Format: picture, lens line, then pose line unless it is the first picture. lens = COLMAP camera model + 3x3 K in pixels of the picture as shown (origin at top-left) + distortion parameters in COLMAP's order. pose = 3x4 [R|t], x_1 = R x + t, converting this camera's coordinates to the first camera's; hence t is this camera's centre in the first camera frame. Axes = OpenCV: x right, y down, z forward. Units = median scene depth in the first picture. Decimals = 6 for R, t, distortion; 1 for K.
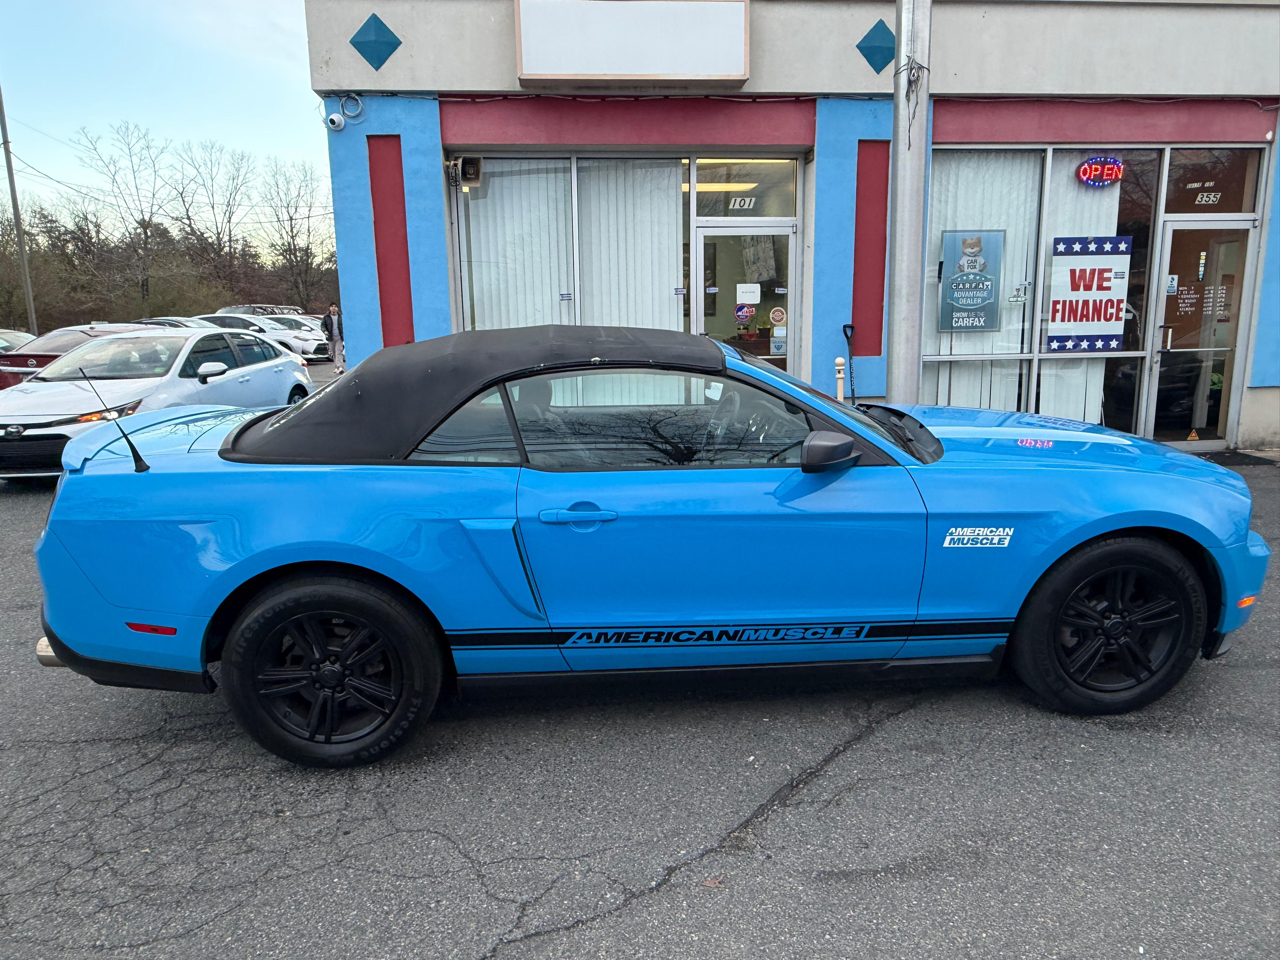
lens RADIAL K [[824.2, 0, 640.0], [0, 824.2, 480.0], [0, 0, 1]] dist [-0.003795, -0.000987]
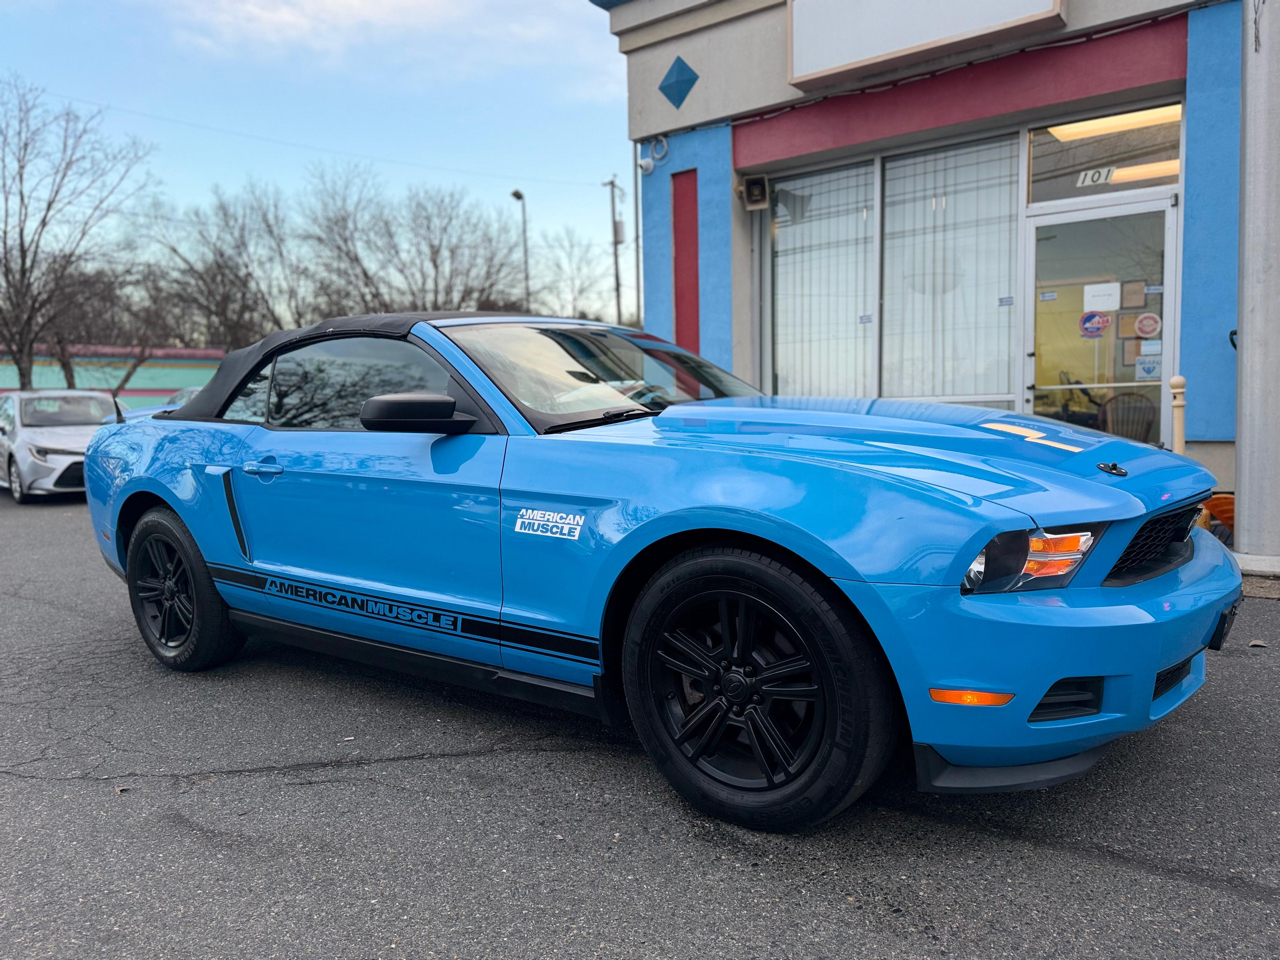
lens RADIAL K [[931.4, 0, 640.0], [0, 931.4, 480.0], [0, 0, 1]] dist [0.027847, -0.030494]
pose [[0.743036, 0.049283, -0.667435, 1.063468], [-0.115163, 0.991824, -0.054973, 0.066657], [0.659269, 0.117711, 0.742636, 0.389488]]
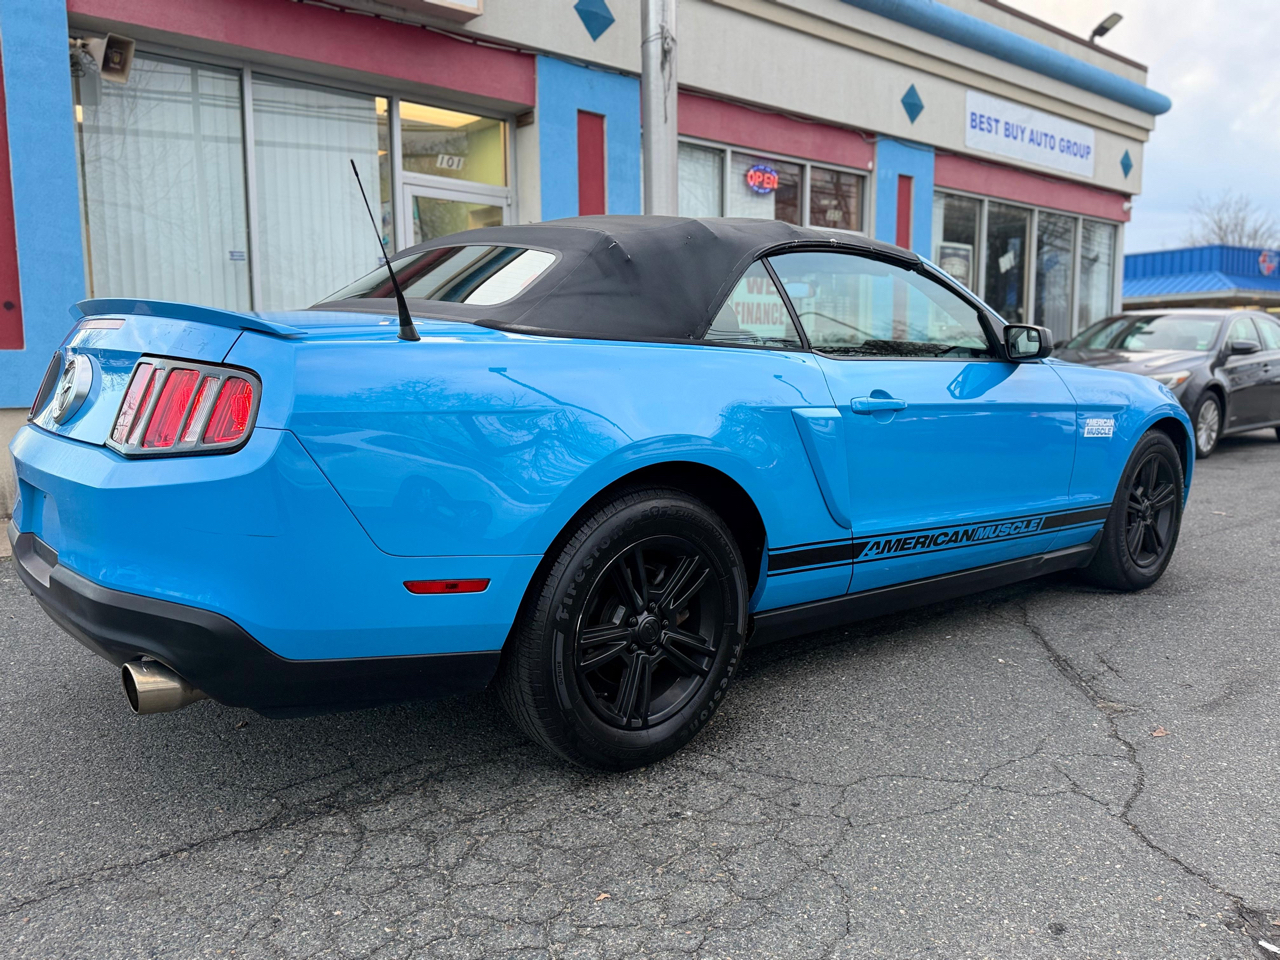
lens RADIAL K [[982.4, 0, 640.0], [0, 982.4, 480.0], [0, 0, 1]] dist [0.101545, -0.182010]
pose [[0.815985, -0.052015, 0.575729, -0.853484], [0.098789, 0.993840, -0.050224, 0.144472], [-0.569570, 0.097858, 0.816097, 0.272001]]
